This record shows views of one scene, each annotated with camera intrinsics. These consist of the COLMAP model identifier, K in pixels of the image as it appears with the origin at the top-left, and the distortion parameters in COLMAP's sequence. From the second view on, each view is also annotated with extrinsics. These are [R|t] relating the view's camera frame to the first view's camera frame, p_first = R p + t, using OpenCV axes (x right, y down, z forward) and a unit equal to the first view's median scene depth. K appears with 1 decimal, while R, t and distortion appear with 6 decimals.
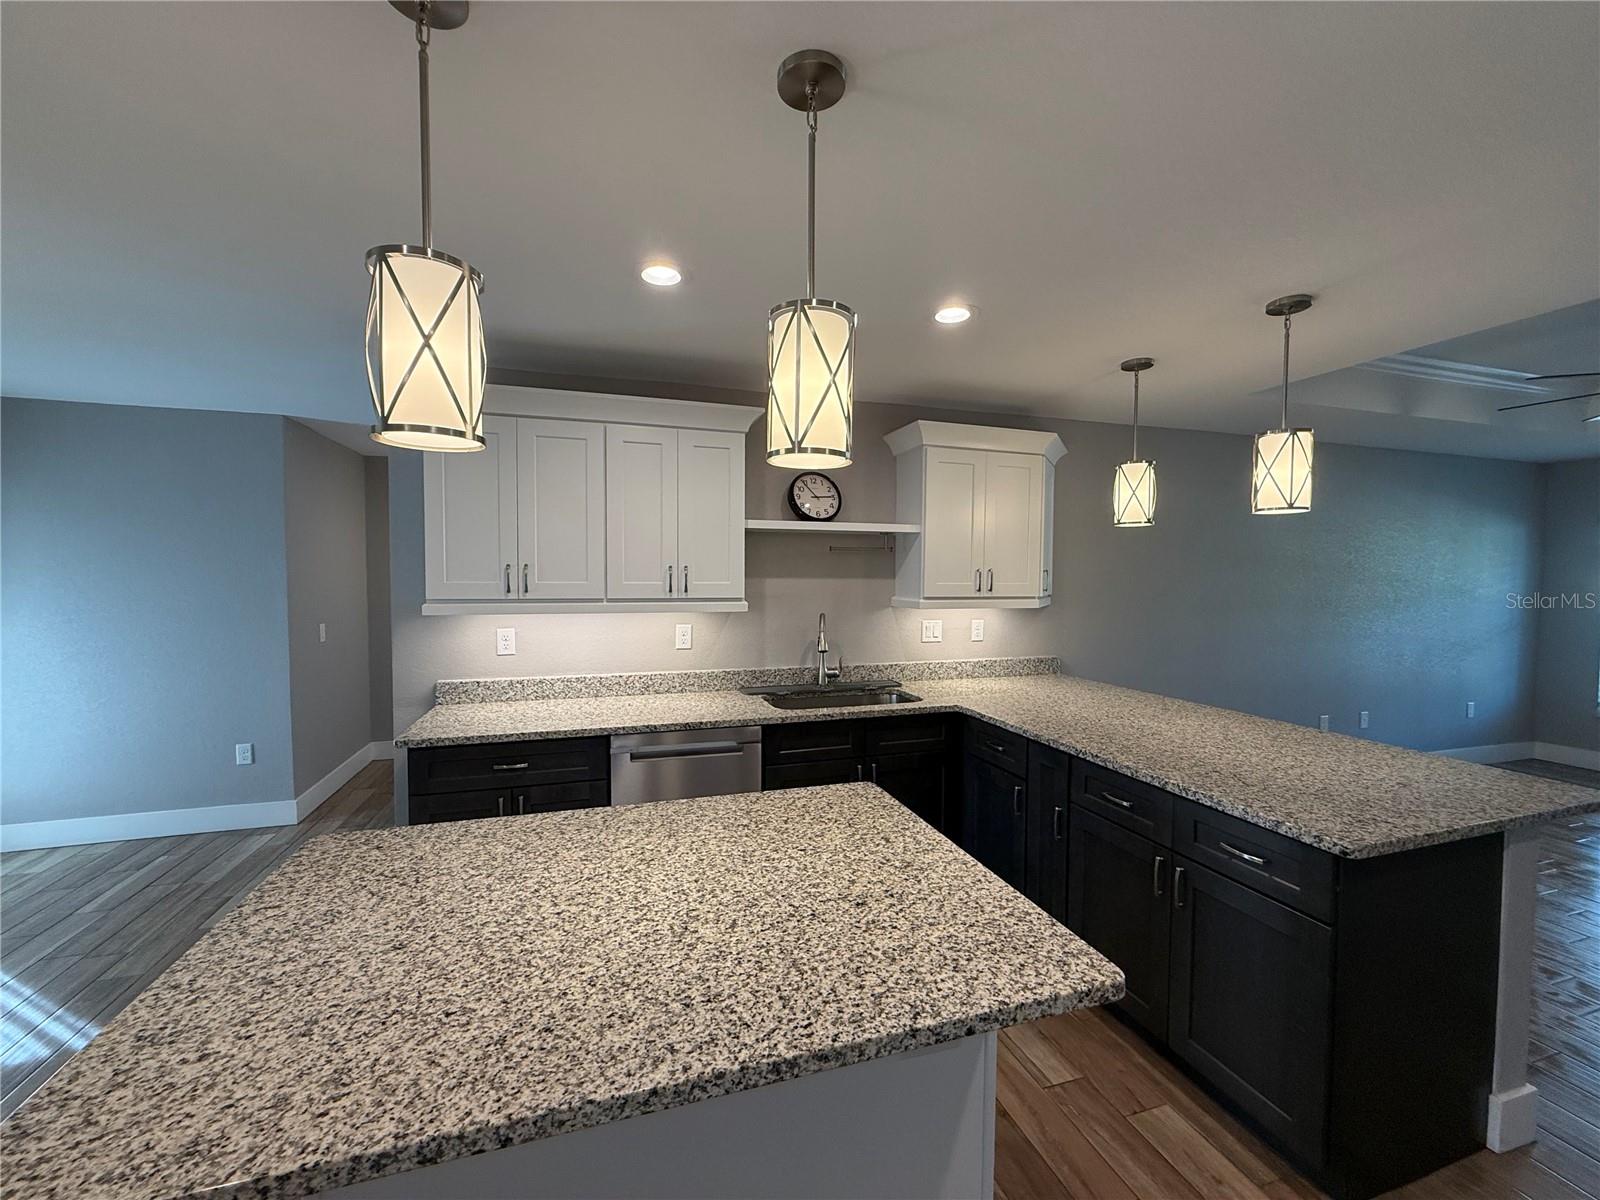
lens RADIAL K [[639.3, 0, 796.7], [0, 639.3, 600.6], [0, 0, 1]] dist [0.001231, 0.000544]
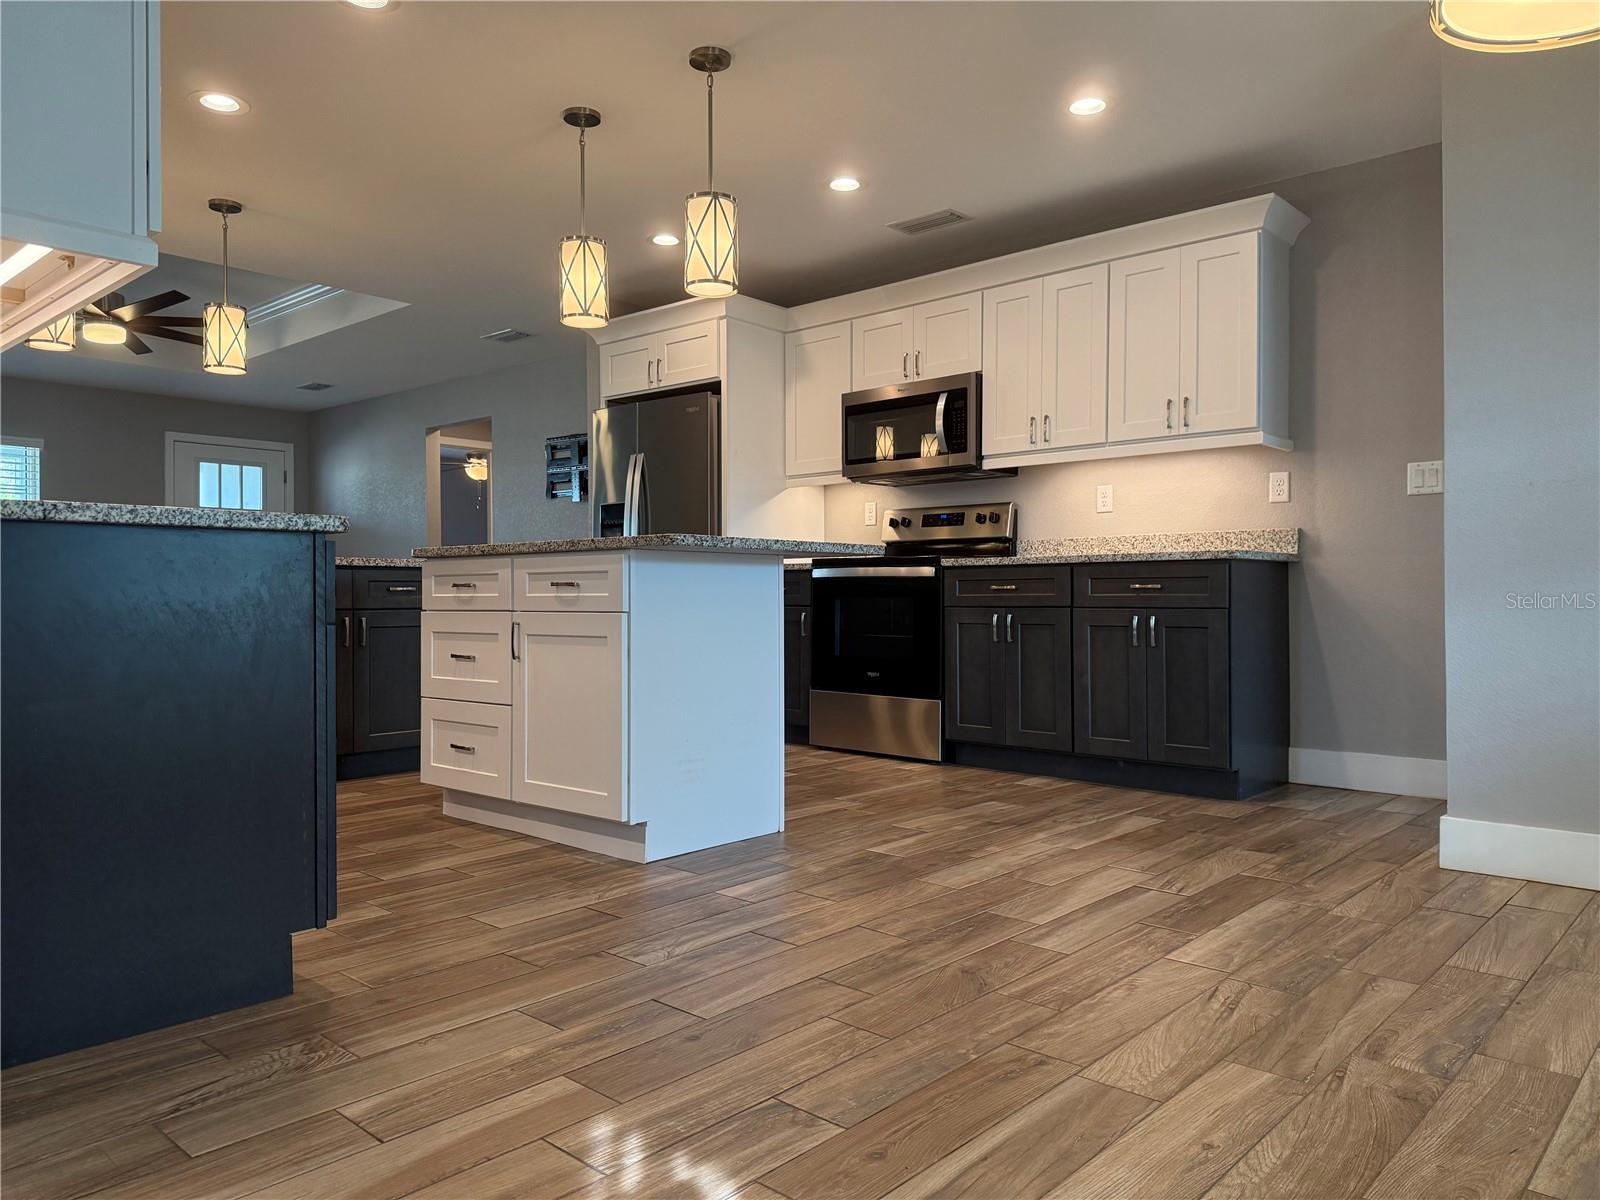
lens RADIAL K [[1121.8, 0, 800.0], [0, 1121.8, 600.0], [0, 0, 1]] dist [0.072510, -0.082889]
pose [[-0.510136, -0.006247, 0.860071, -1.339683], [0.035657, 0.998960, 0.028405, 0.220865], [-0.859354, 0.045157, -0.509383, 0.936547]]
